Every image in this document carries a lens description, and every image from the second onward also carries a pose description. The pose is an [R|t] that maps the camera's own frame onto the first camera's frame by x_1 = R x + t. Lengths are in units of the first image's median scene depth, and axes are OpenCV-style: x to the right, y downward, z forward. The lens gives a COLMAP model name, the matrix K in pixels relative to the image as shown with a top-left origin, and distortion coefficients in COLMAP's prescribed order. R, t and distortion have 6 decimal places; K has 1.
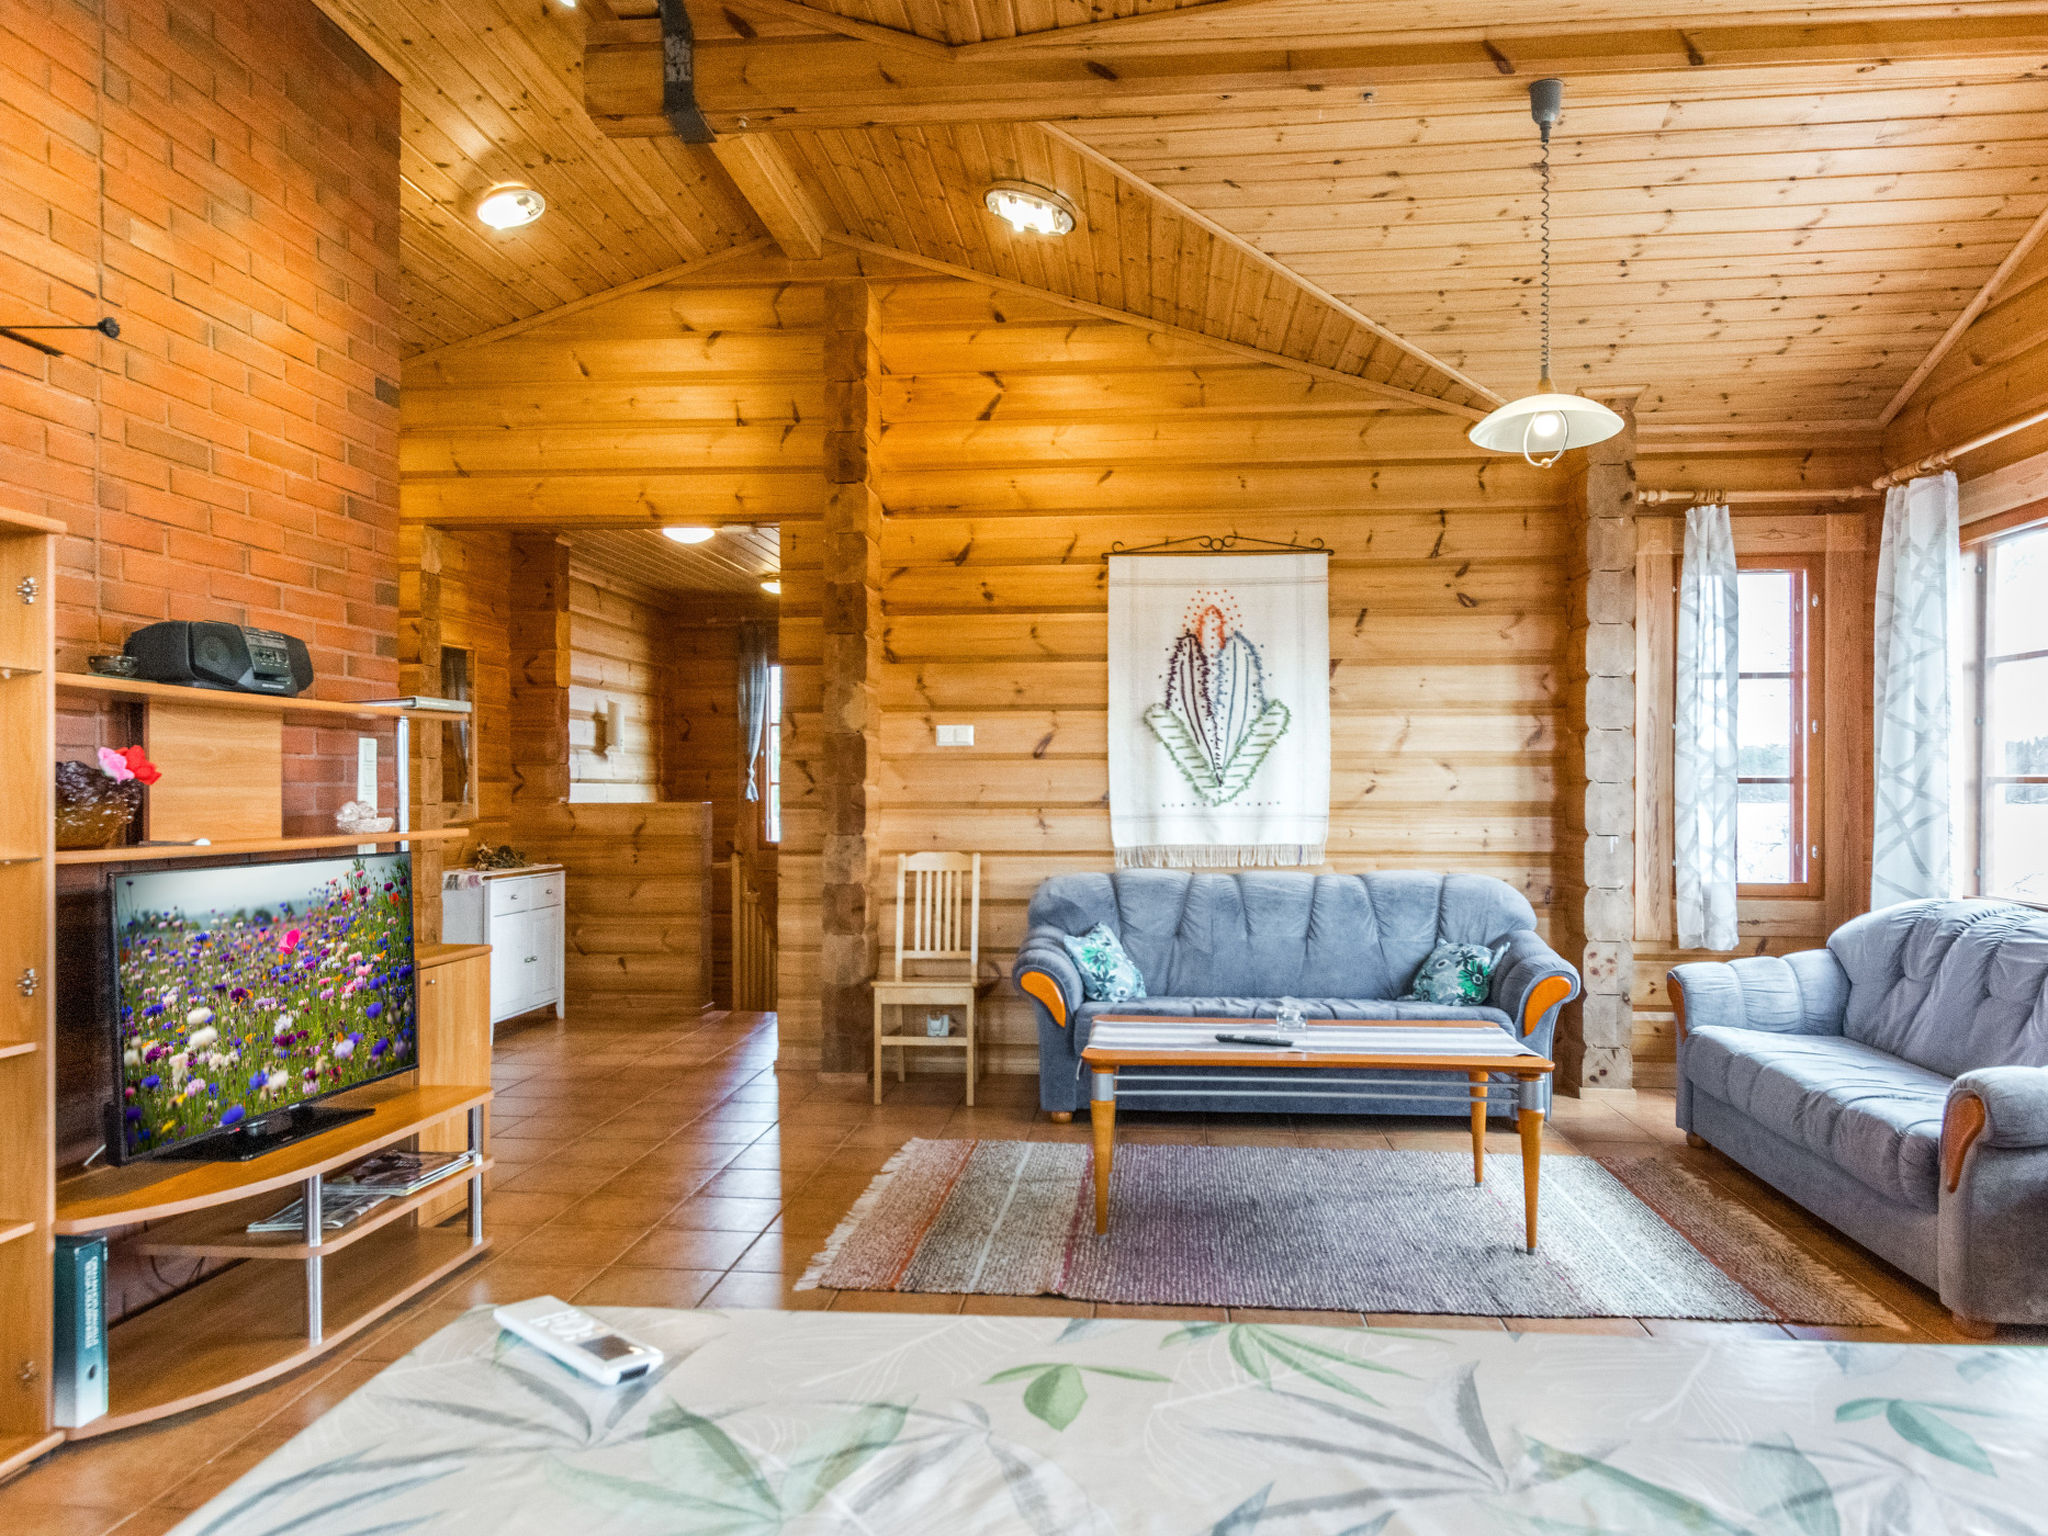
lens RADIAL K [[1425.1, 0, 1025.7], [0, 1425.1, 802.6], [0, 0, 1]] dist [0.000327, -0.001697]
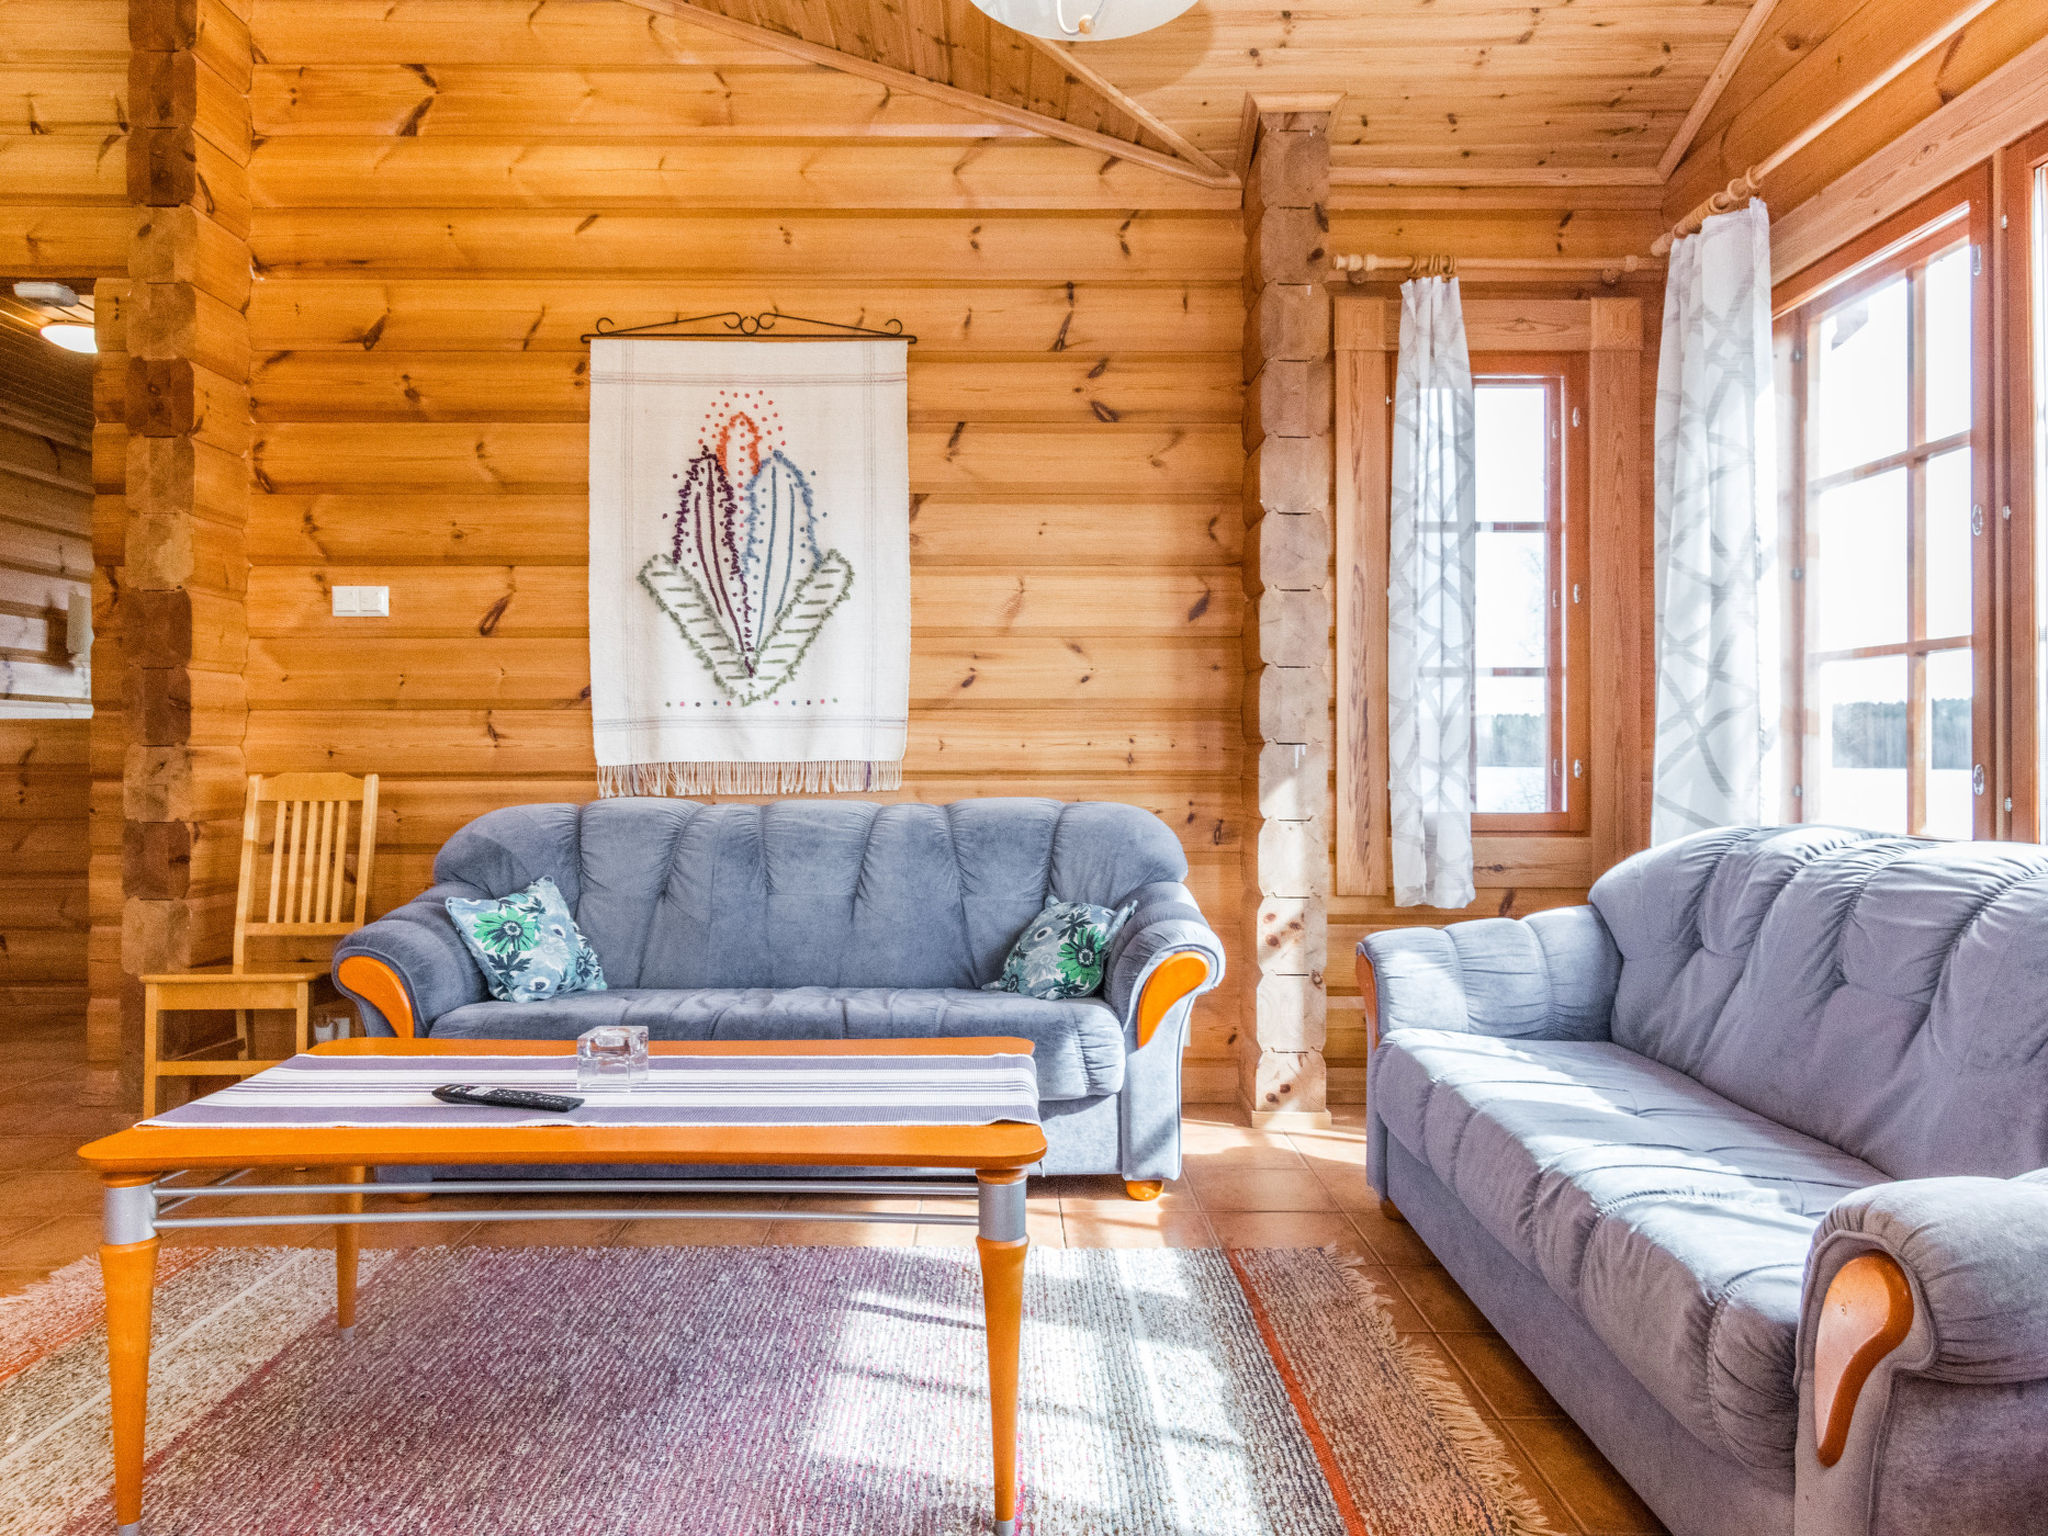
lens RADIAL K [[1394.9, 0, 1018.0], [0, 1394.9, 758.1], [0, 0, 1]] dist [-0.002892, 0.001617]
pose [[0.994121, -0.000167, 0.108273, 0.193913], [0.000933, 0.999975, -0.007024, 0.032952], [-0.108269, 0.007084, 0.994096, 0.326217]]
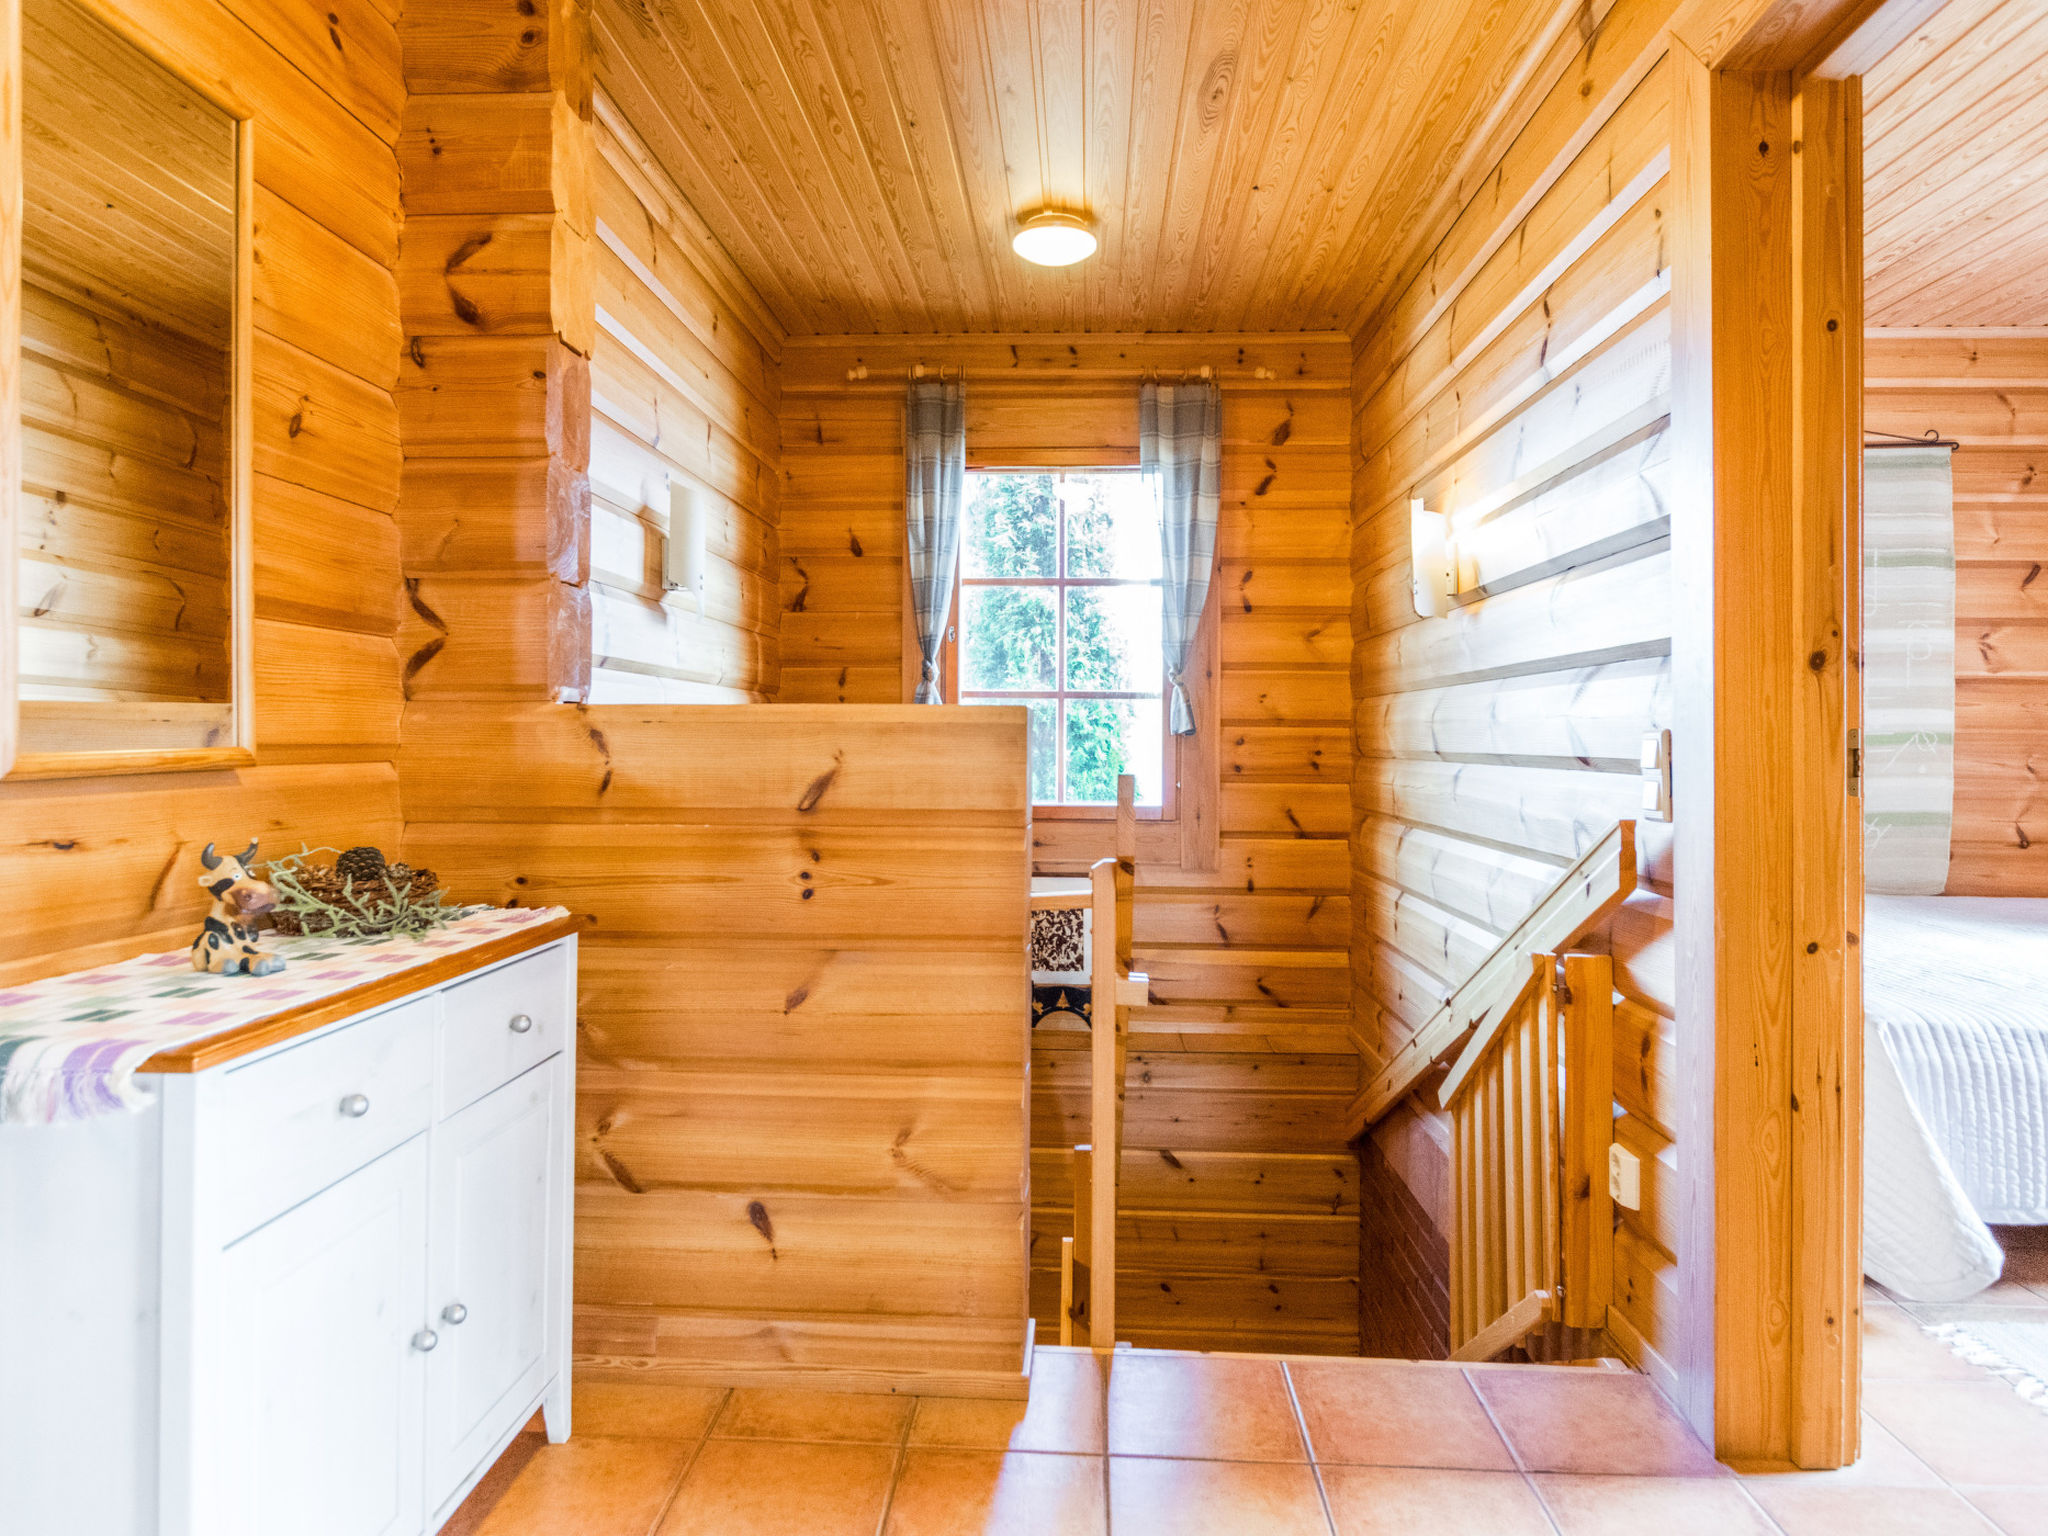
lens RADIAL K [[1252.0, 0, 1021.1], [0, 1252.0, 739.4], [0, 0, 1]] dist [0.001726, -0.000578]
pose [[0.998910, 0.005222, 0.046391, -0.314606], [-0.004782, 0.999943, -0.009582, 0.013368], [-0.046439, 0.009350, 0.998877, 0.950262]]
